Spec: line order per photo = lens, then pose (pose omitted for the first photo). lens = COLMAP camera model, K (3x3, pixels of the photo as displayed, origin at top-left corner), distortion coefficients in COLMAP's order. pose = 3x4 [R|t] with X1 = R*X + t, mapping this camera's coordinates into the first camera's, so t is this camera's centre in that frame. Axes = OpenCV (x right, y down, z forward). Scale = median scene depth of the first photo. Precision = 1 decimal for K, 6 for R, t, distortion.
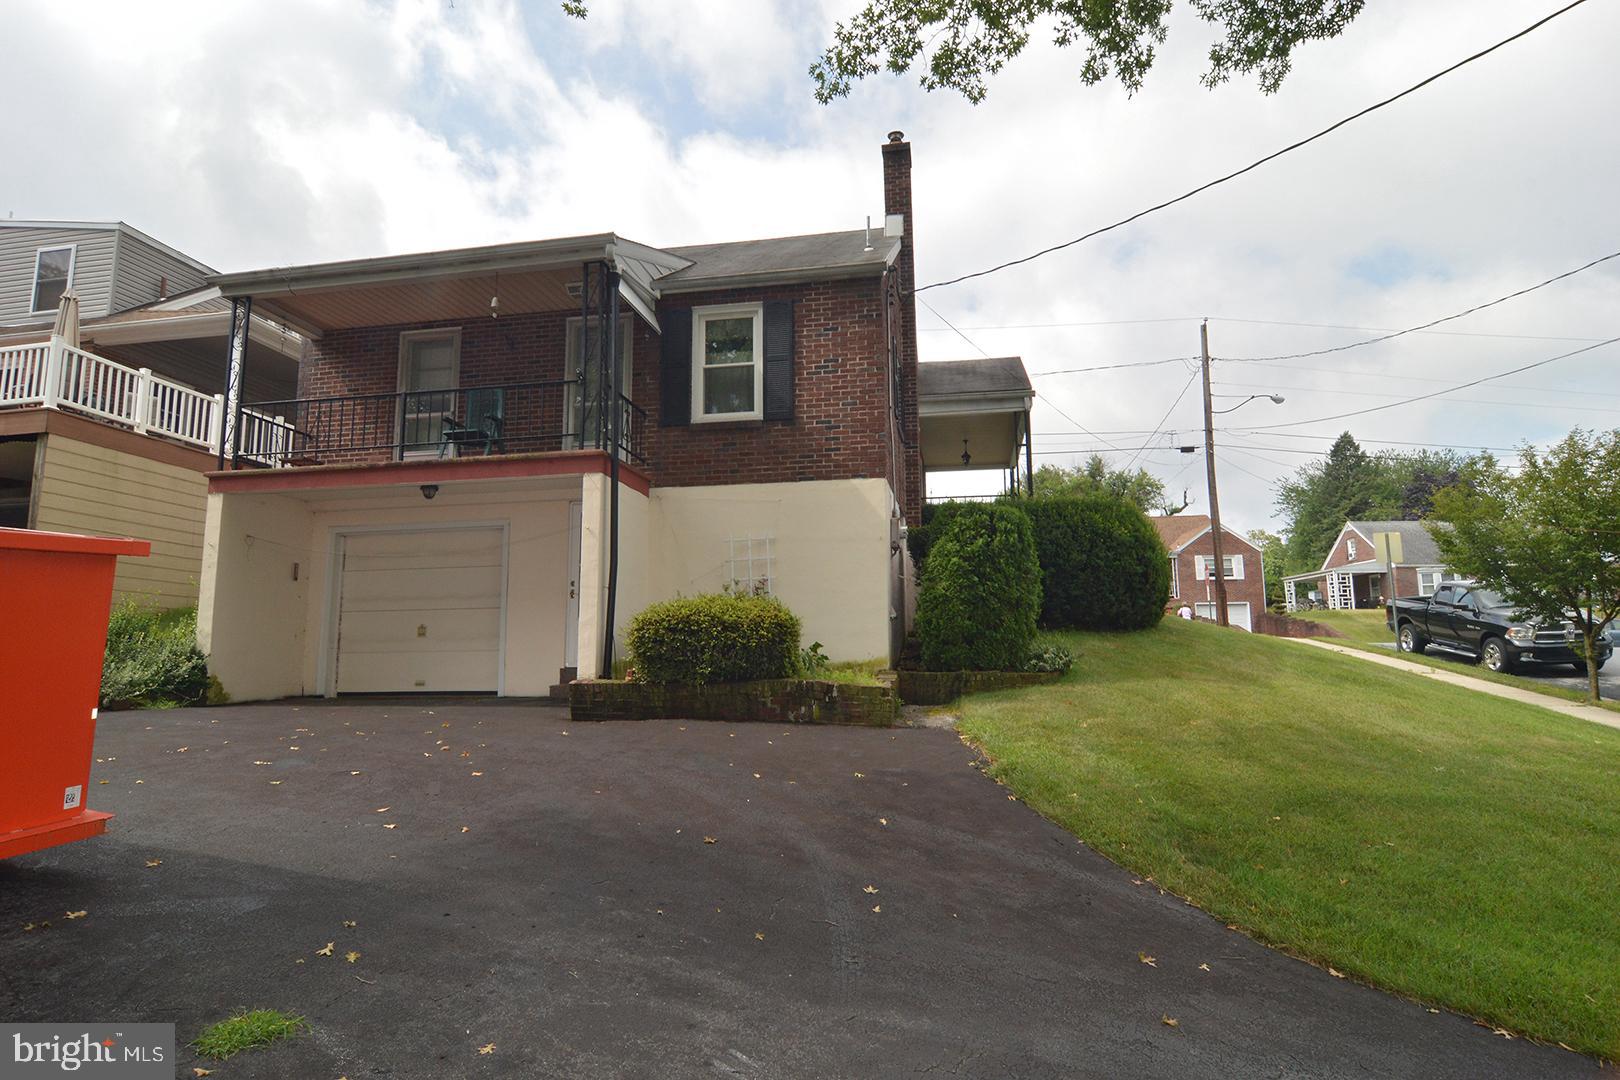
lens RADIAL K [[881.5, 0, 816.3], [0, 881.5, 540.3], [0, 0, 1]] dist [-0.005069, -0.011905]
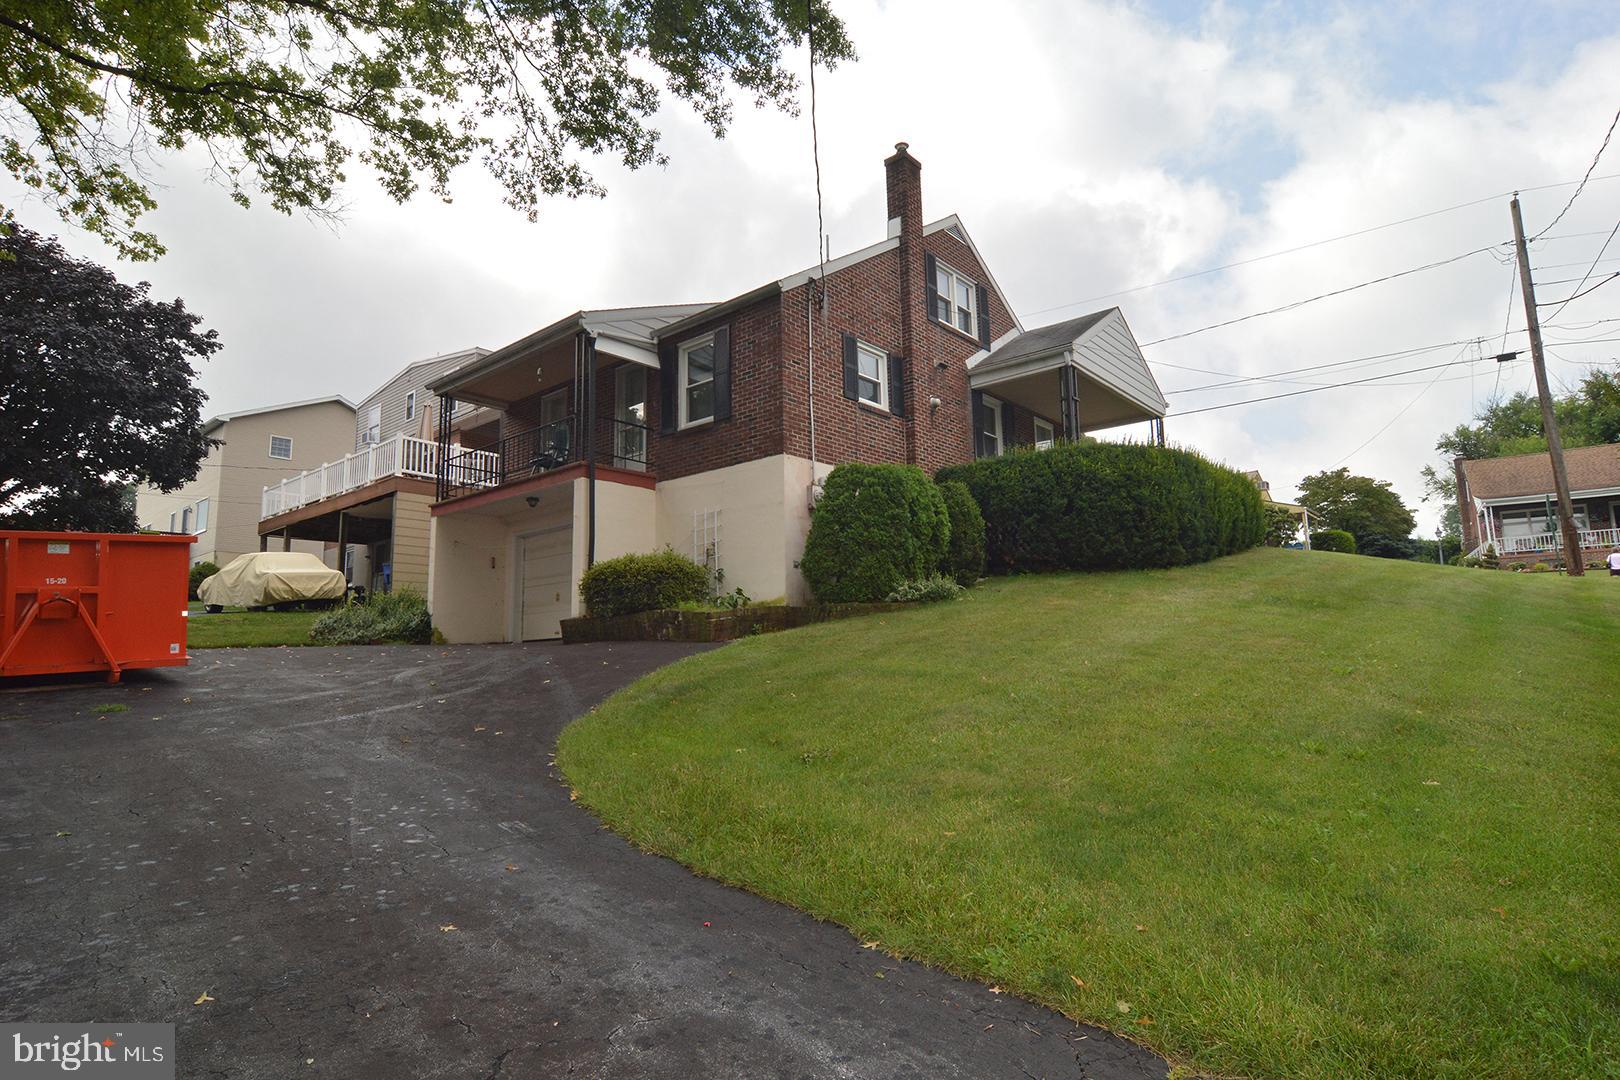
lens RADIAL K [[880.2, 0, 814.3], [0, 880.2, 542.7], [0, 0, 1]] dist [0.001413, -0.018171]
pose [[0.859827, -0.079518, -0.504356, 0.691097], [0.082032, 0.996480, -0.017259, 0.074921], [0.503953, -0.026533, 0.863323, -0.054007]]
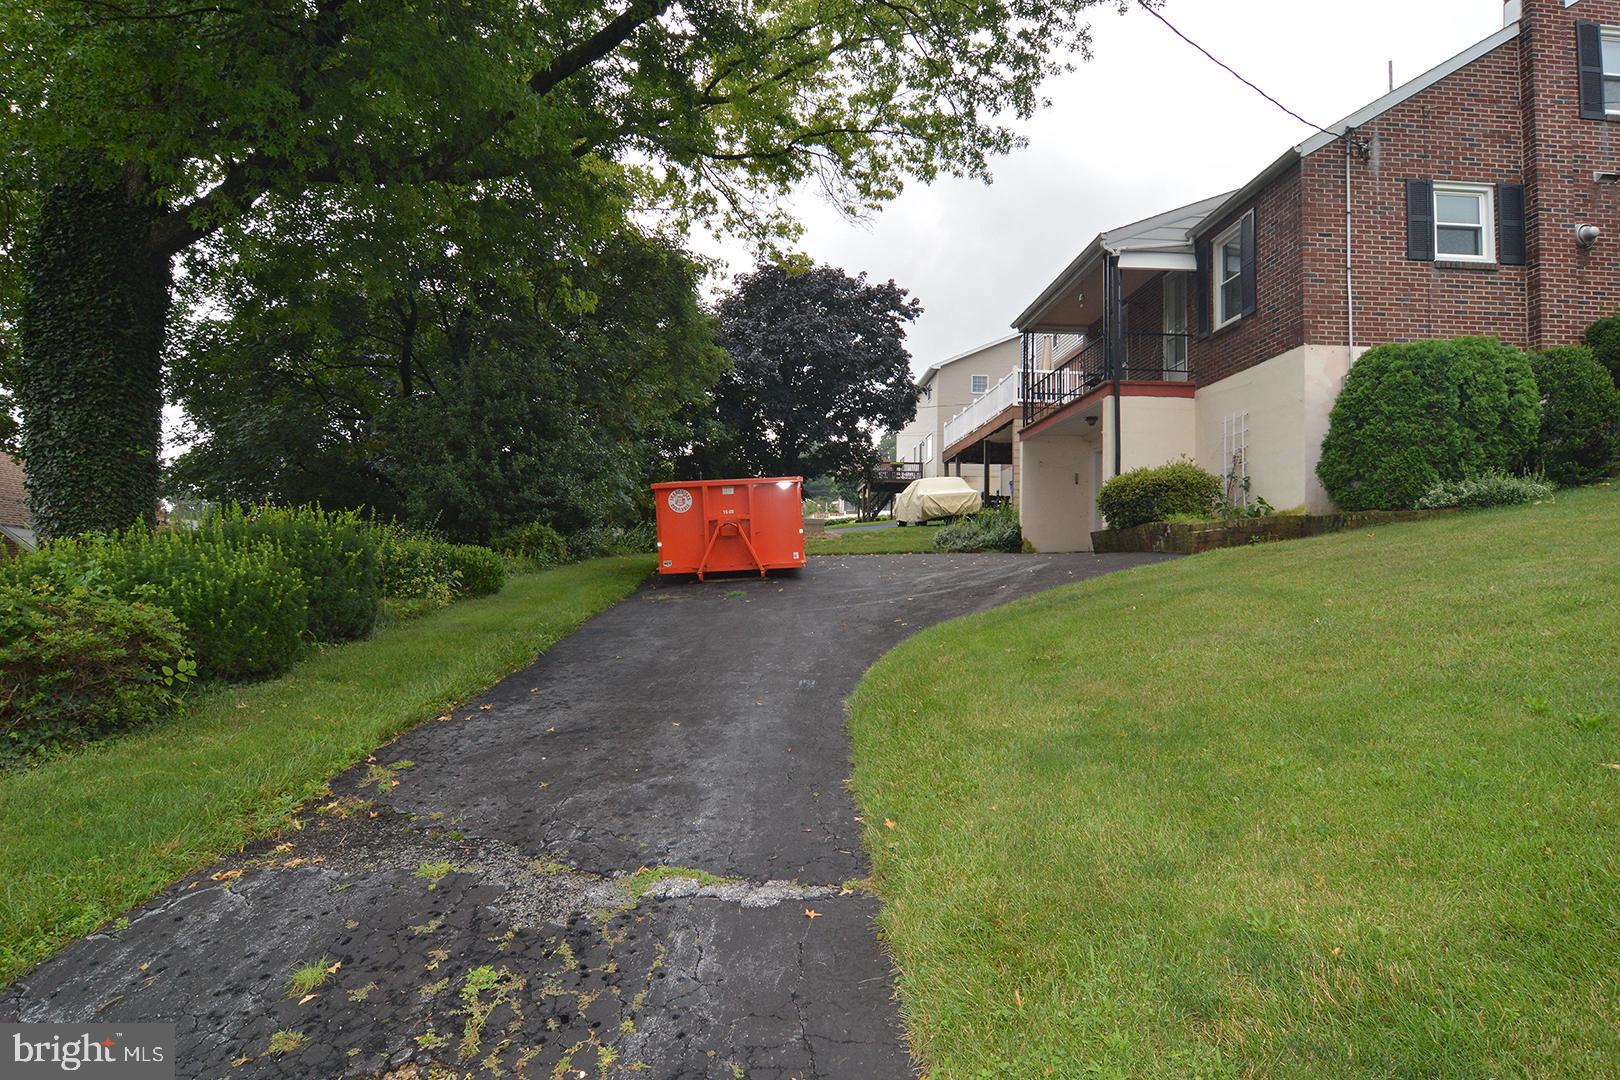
lens RADIAL K [[879.0, 0, 810.0], [0, 879.0, 540.0], [0, 0, 1]] dist [-0.021924, 0.000208]
pose [[0.224021, -0.027160, -0.974206, 0.942796], [0.118506, 0.992953, -0.000432, 0.094168], [0.967352, -0.115353, 0.225661, 0.115325]]
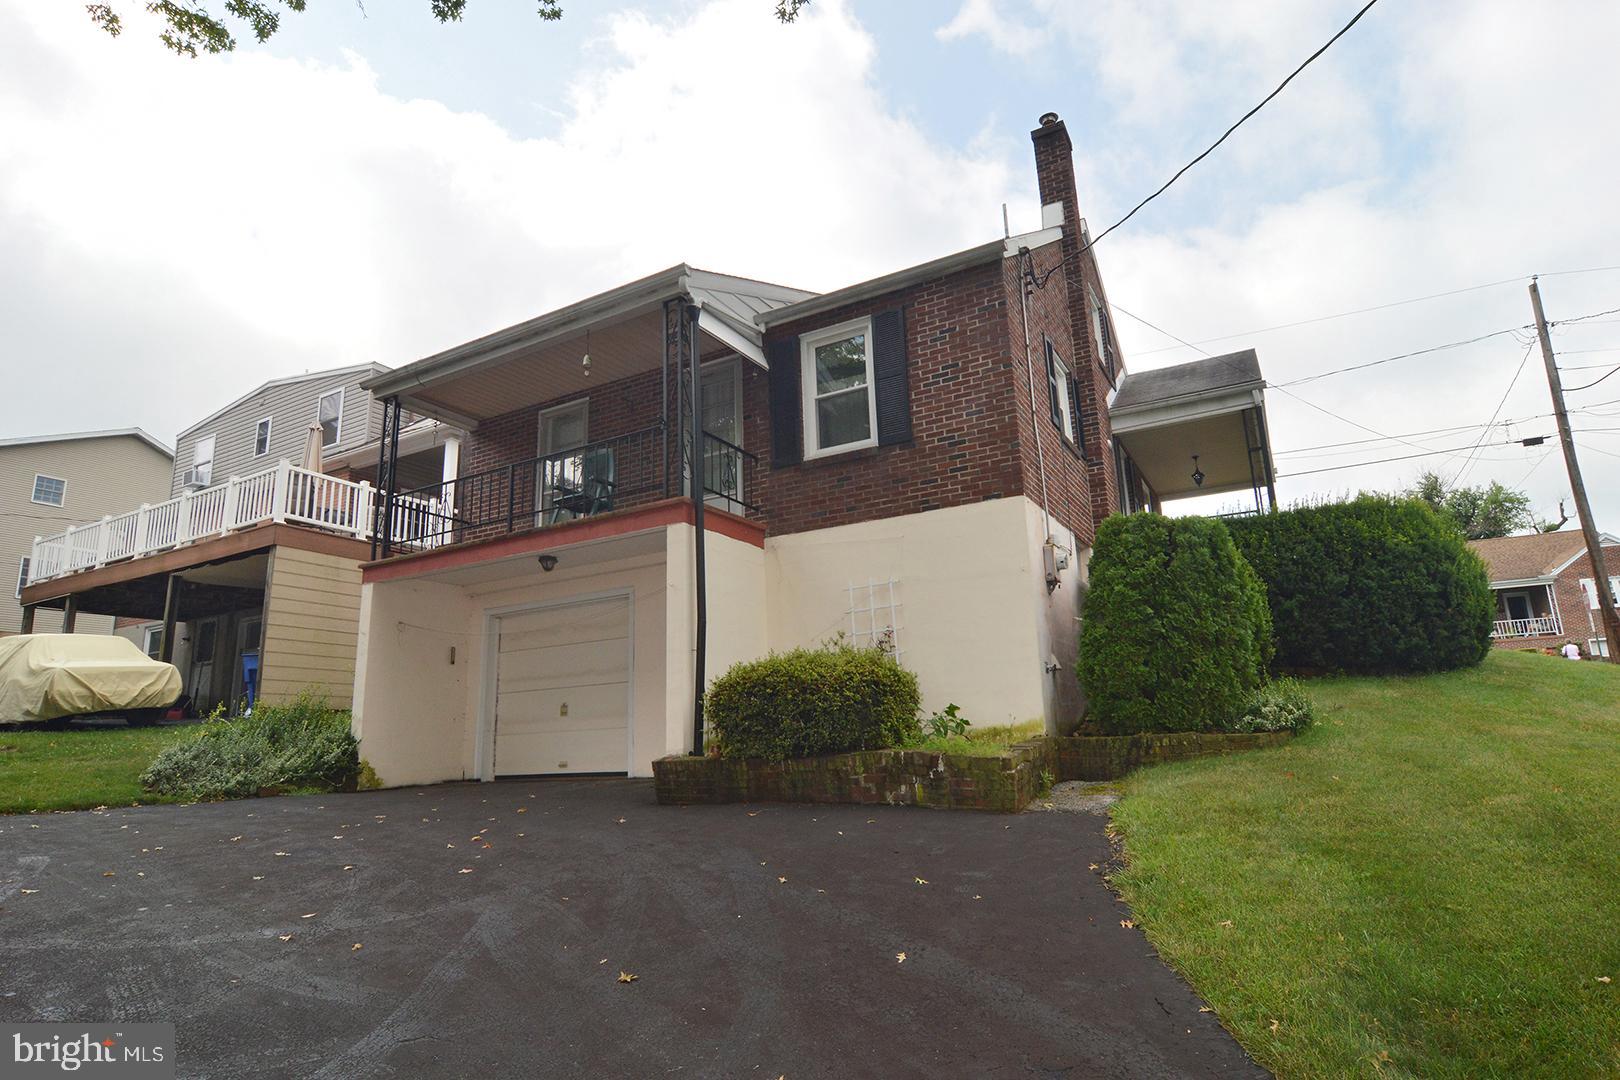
lens RADIAL K [[881.5, 0, 816.3], [0, 881.5, 540.3], [0, 0, 1]] dist [-0.005069, -0.011905]
pose [[0.944298, -0.099356, -0.313736, 0.139194], [0.072804, 0.992785, -0.095274, 0.031483], [0.320939, 0.067126, 0.944718, 0.167852]]
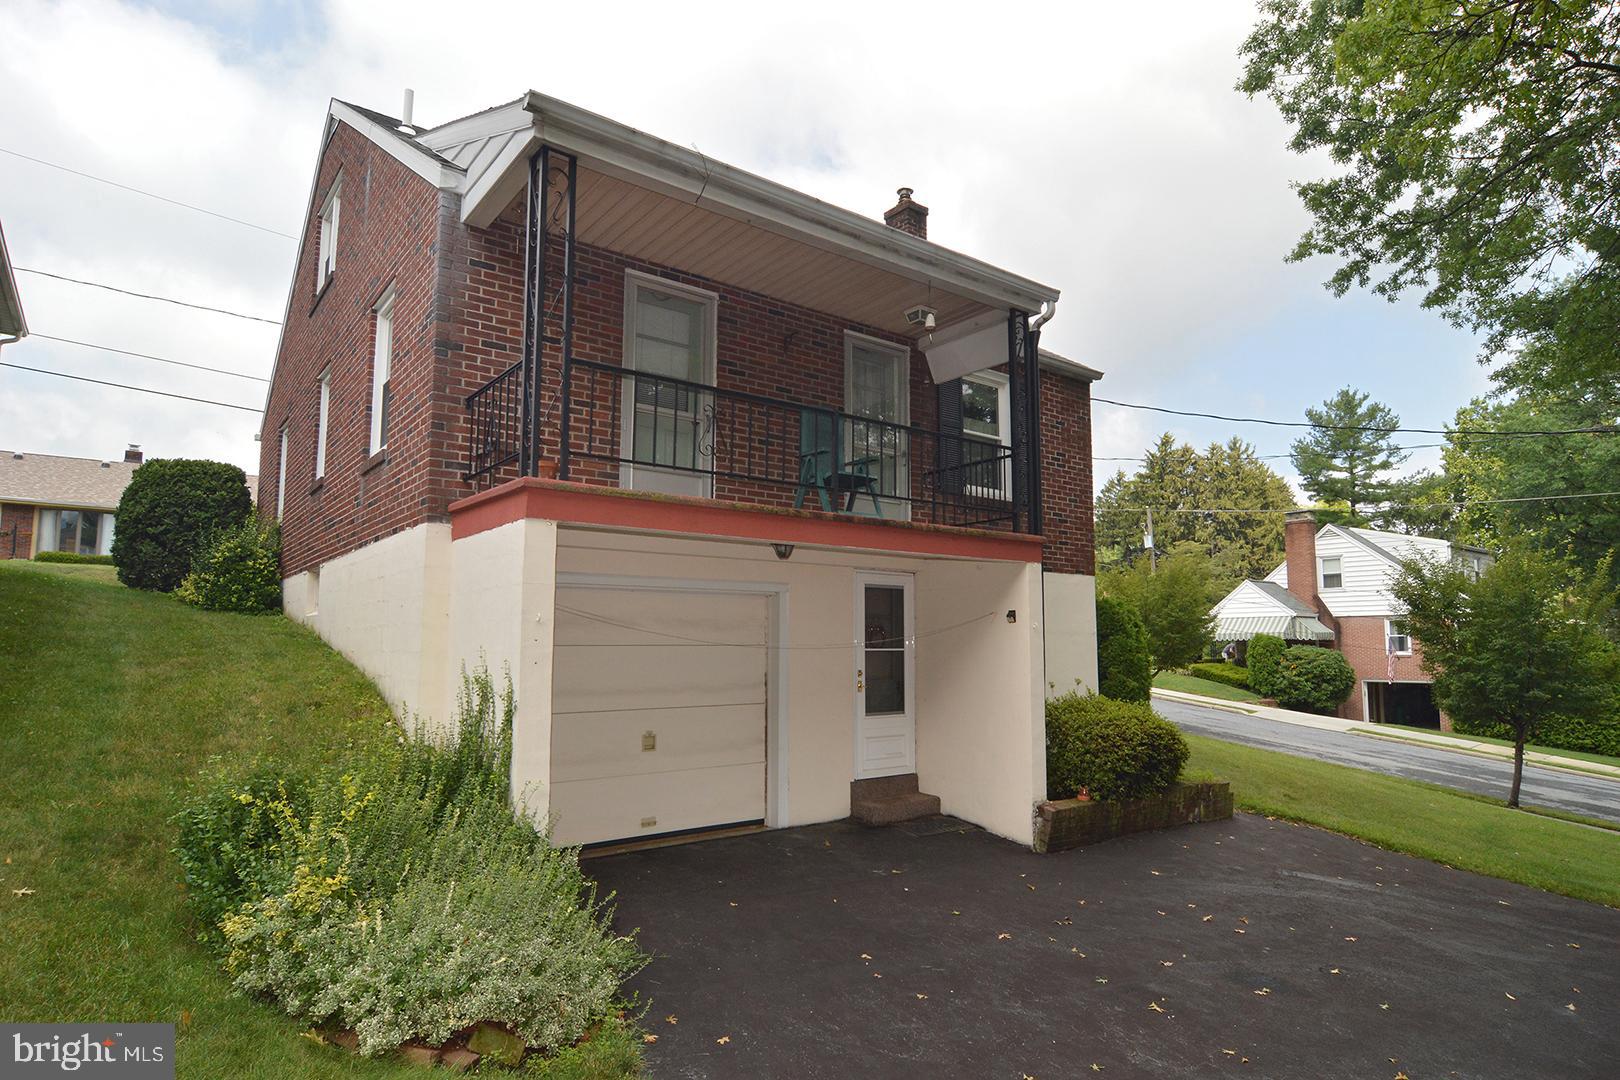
lens RADIAL K [[886.6, 0, 810.0], [0, 886.6, 540.0], [0, 0, 1]] dist [-0.042681, 0.000535]
pose [[0.676637, 0.097807, 0.729792, -0.886683], [-0.110273, 0.993421, -0.030898, -0.039659], [-0.728012, -0.059569, 0.682971, 0.488742]]
